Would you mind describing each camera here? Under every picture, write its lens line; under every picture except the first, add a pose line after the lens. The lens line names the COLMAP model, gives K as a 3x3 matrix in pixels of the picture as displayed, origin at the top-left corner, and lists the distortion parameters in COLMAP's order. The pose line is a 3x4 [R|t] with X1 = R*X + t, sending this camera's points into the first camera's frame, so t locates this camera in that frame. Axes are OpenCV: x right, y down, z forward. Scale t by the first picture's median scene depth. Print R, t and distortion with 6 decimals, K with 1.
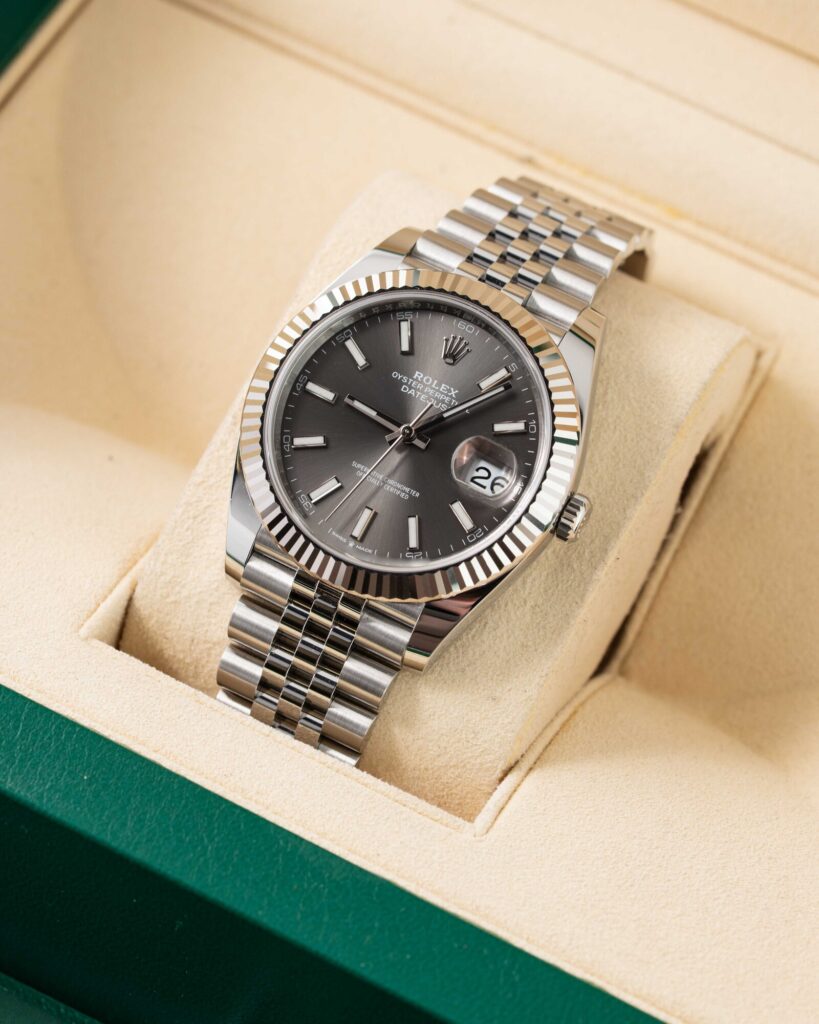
lens RADIAL K [[3475.5, 0, 415.3], [0, 3475.5, 508.5], [0, 0, 1]] dist [-0.041528, 0.000000]
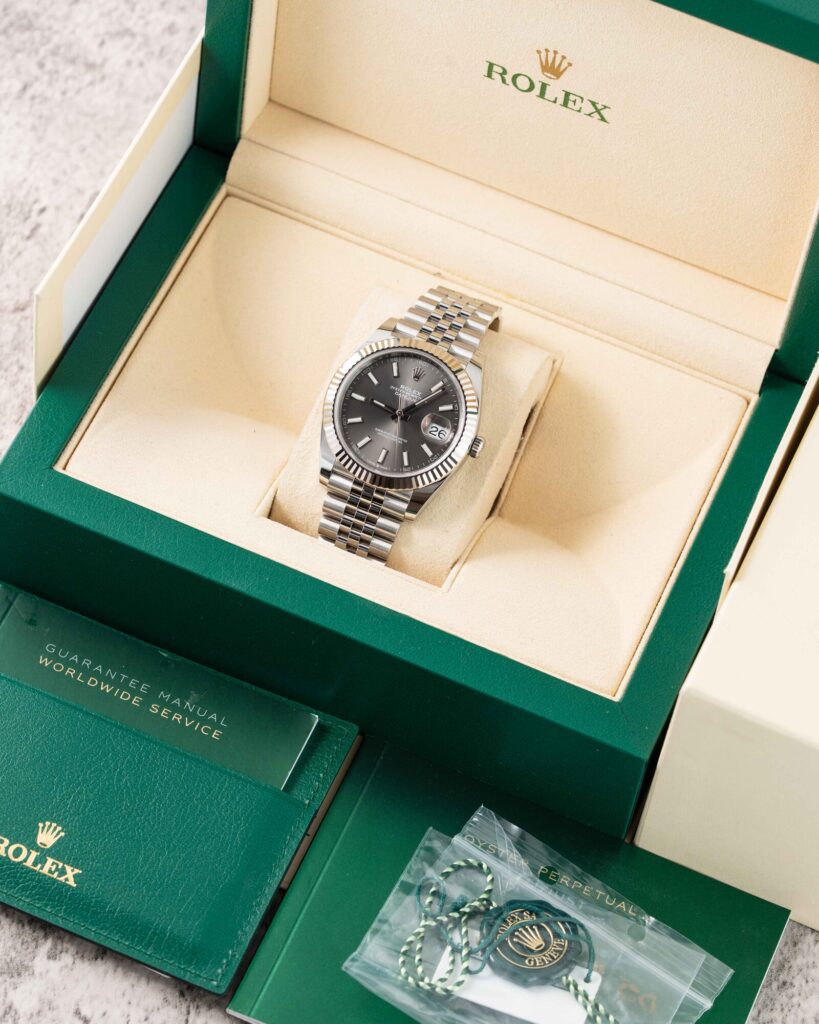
lens RADIAL K [[3475.5, 0, 406.7], [0, 3475.5, 512.5], [0, 0, 1]] dist [-0.041528, 0.000000]
pose [[0.995118, -0.067732, 0.071779, -0.158543], [0.064087, 0.996593, 0.051925, -0.072551], [-0.075052, -0.047071, 0.996068, -1.183016]]
